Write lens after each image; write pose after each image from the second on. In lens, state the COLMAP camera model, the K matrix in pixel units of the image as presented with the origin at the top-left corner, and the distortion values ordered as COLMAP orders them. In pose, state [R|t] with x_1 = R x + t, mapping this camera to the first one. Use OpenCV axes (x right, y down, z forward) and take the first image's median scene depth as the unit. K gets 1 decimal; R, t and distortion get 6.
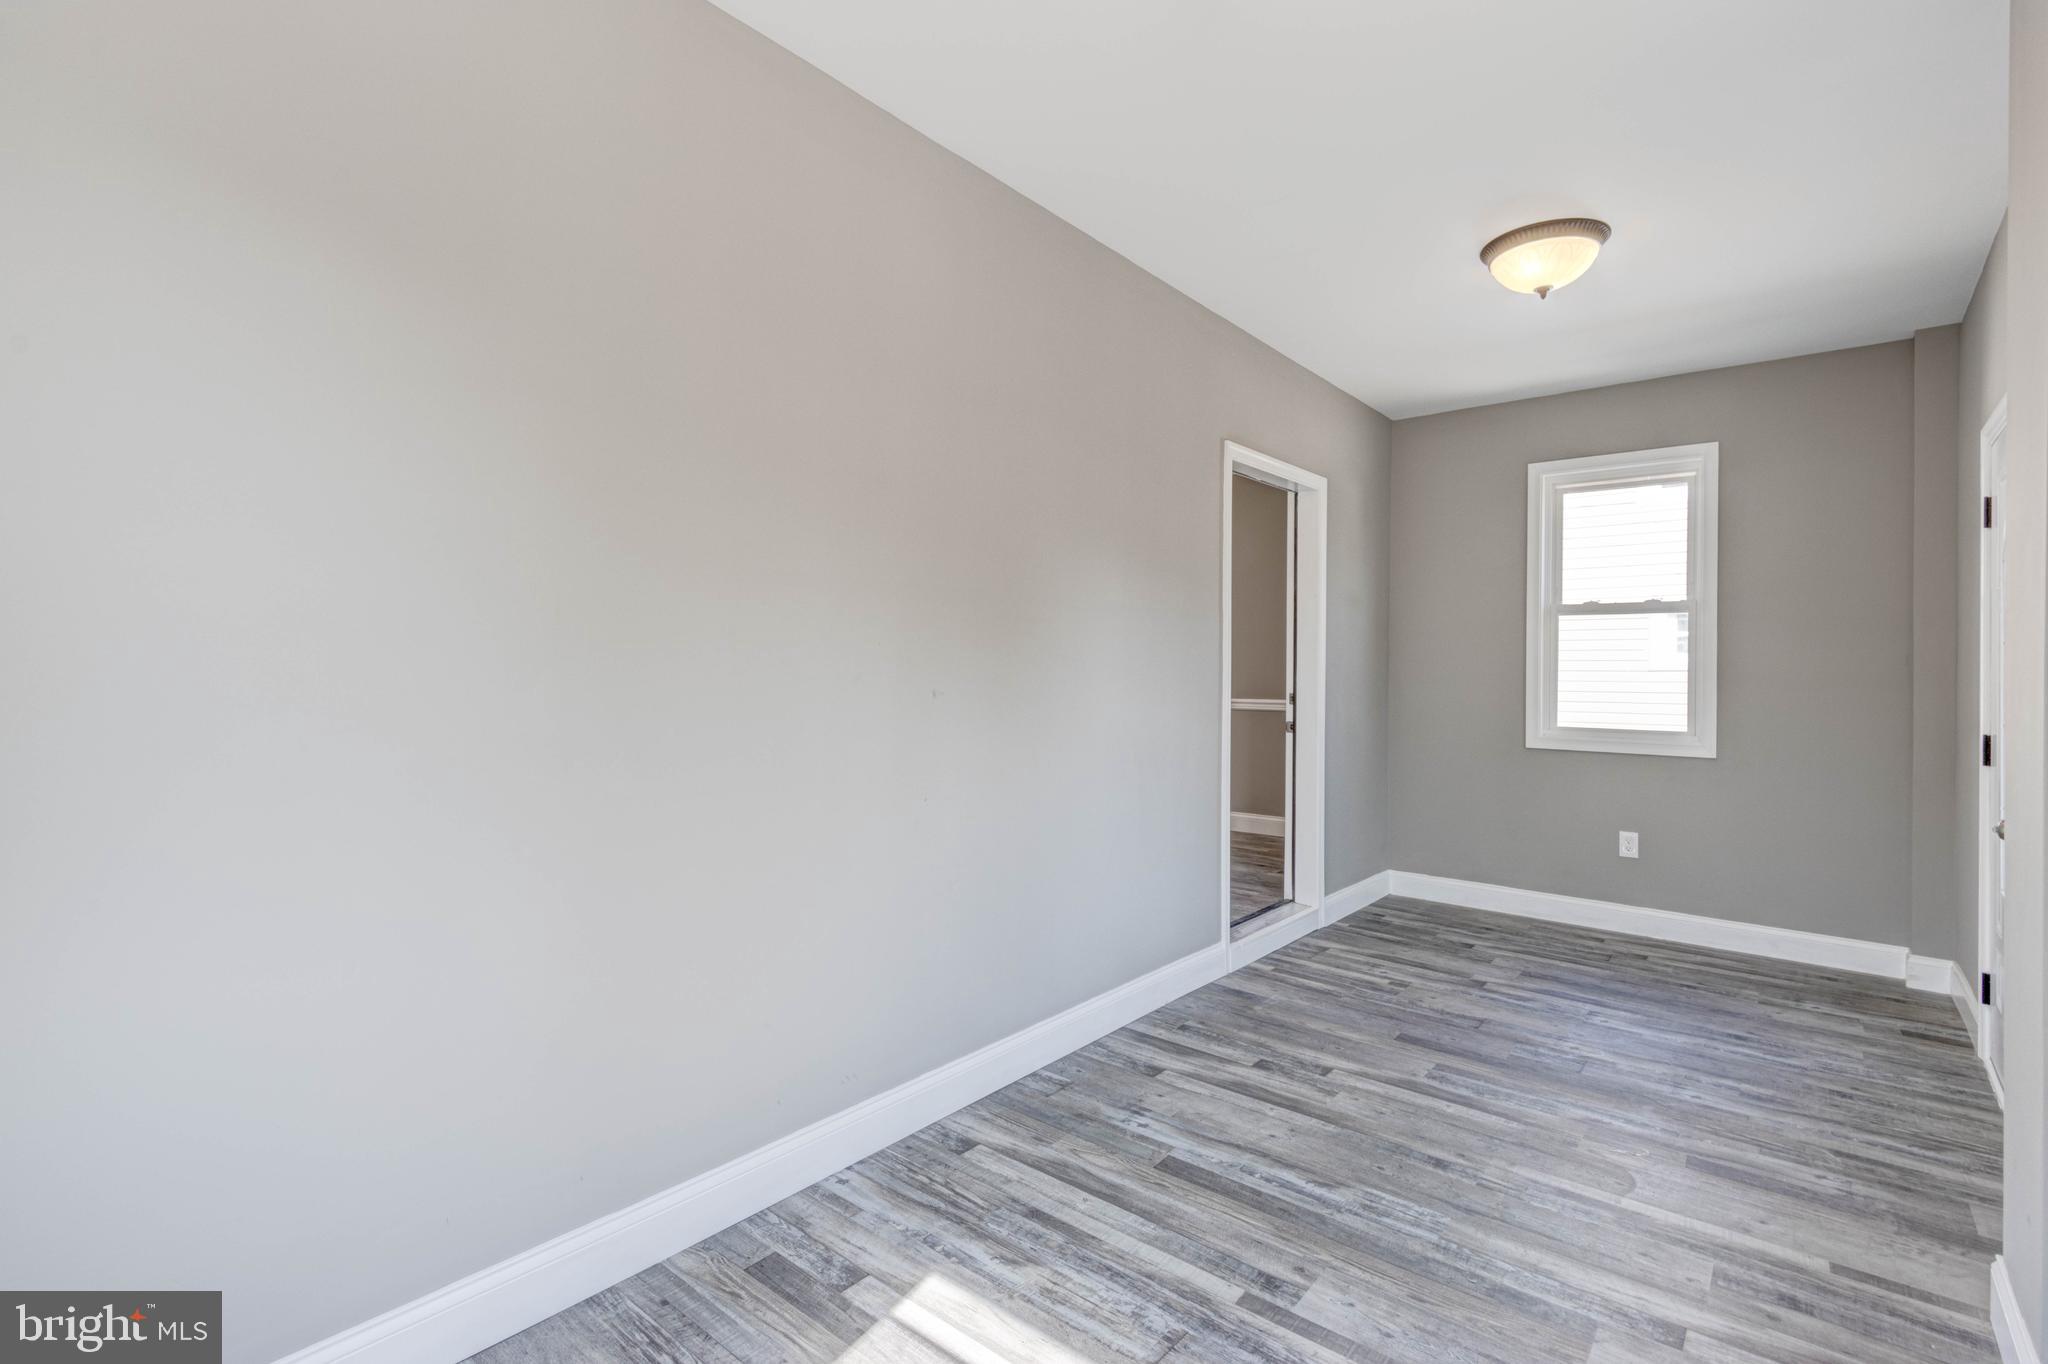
lens RADIAL K [[958.4, 0, 1025.1], [0, 958.4, 663.8], [0, 0, 1]] dist [0.008223, -0.002136]
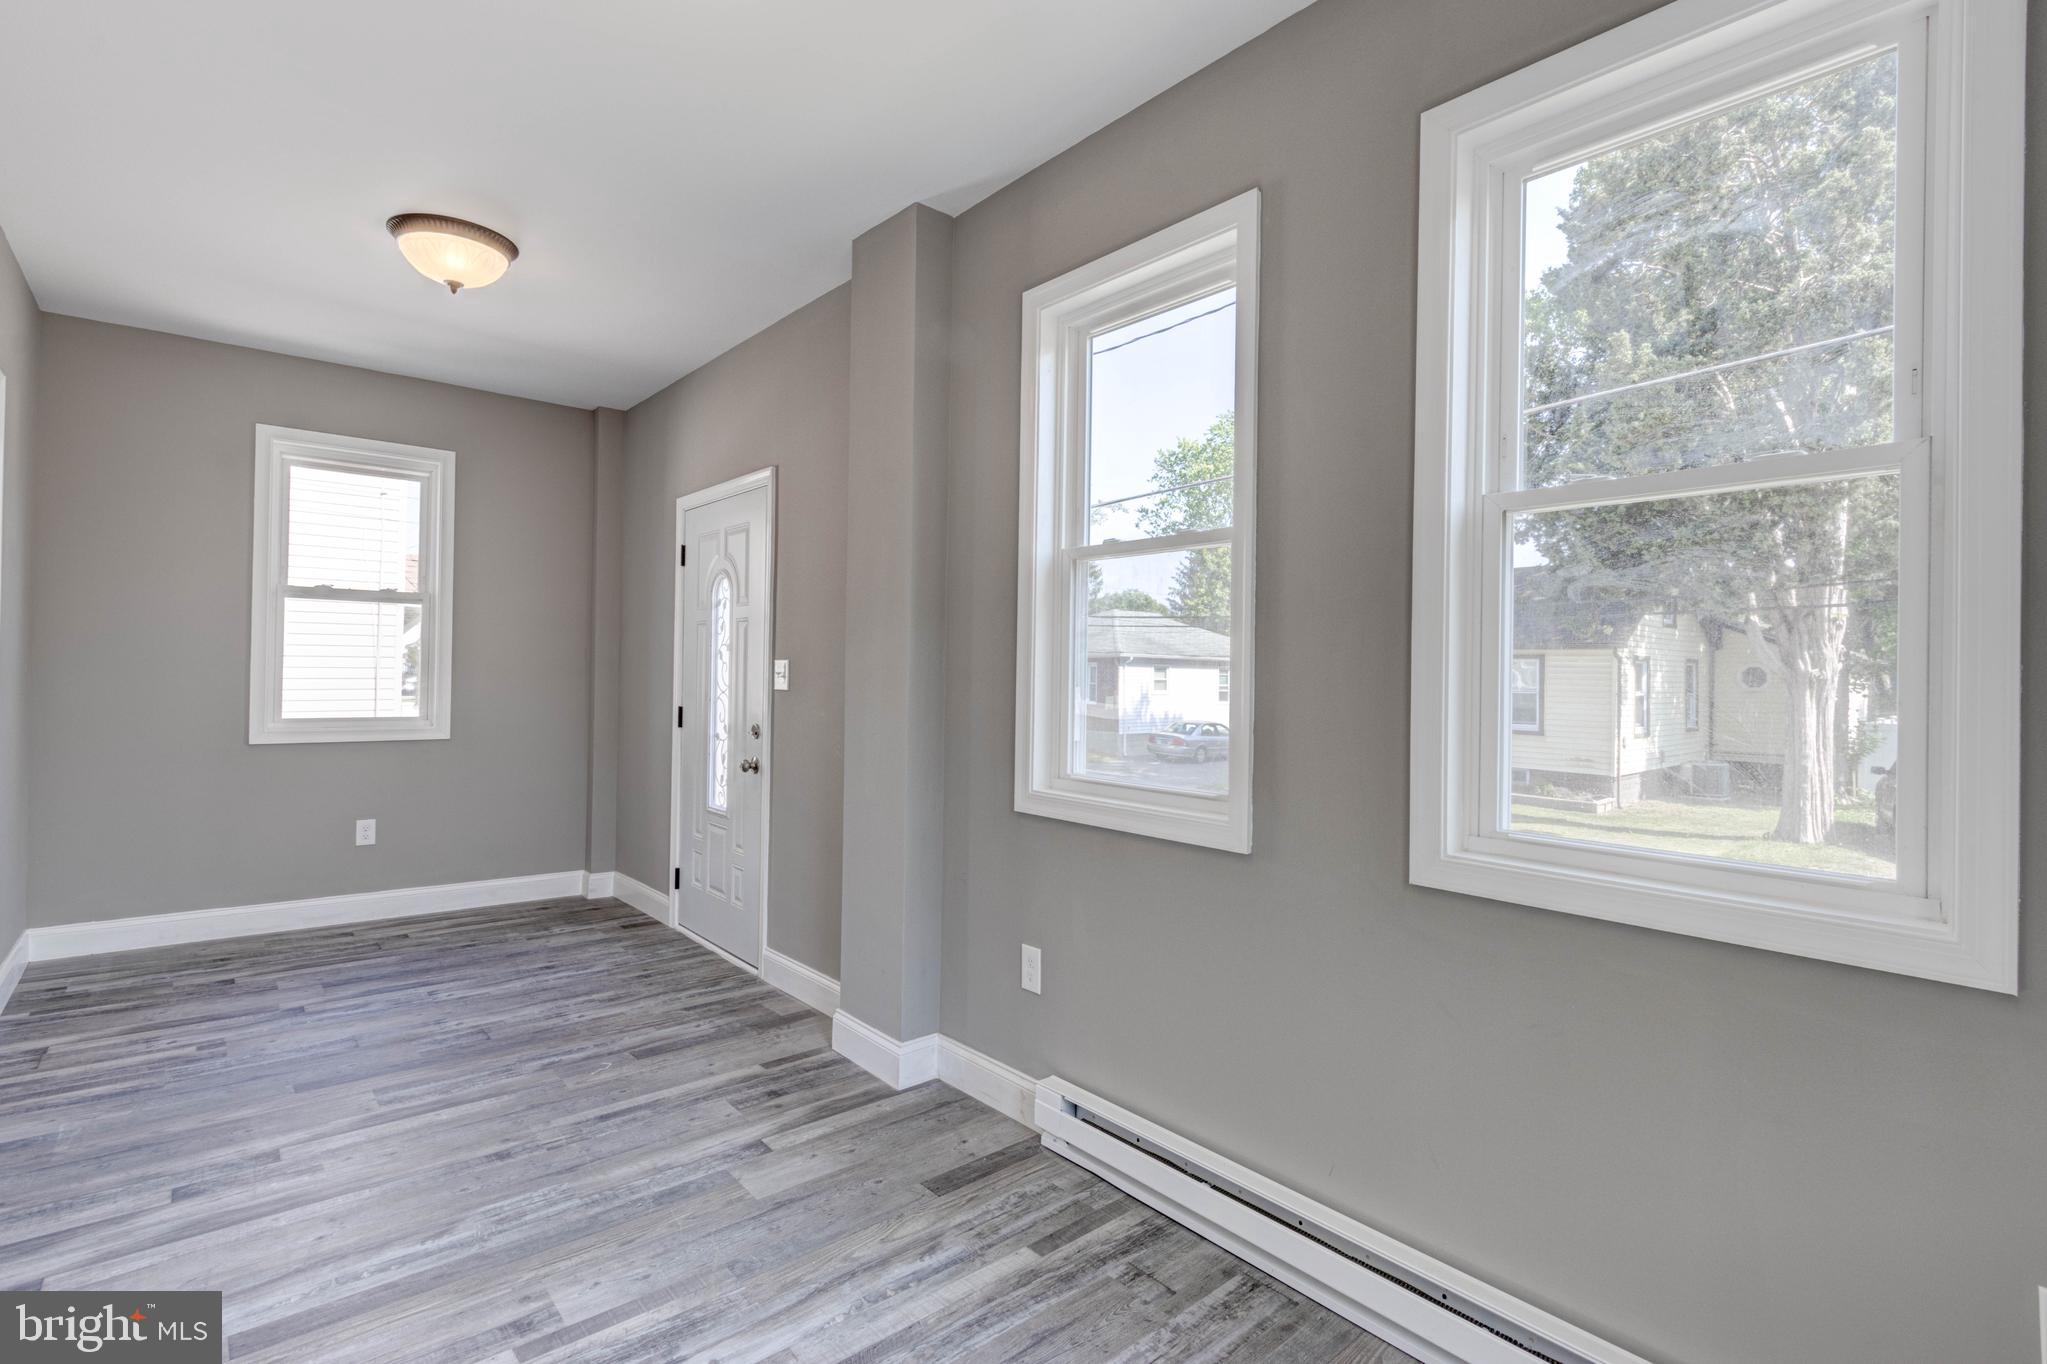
lens RADIAL K [[957.9, 0, 1024.6], [0, 957.9, 663.8], [0, 0, 1]] dist [0.008223, -0.002136]
pose [[0.173375, 0.001387, 0.984855, -0.348850], [-0.019287, 0.999812, 0.001987, -0.003883], [-0.984667, -0.019339, 0.173369, 0.225786]]
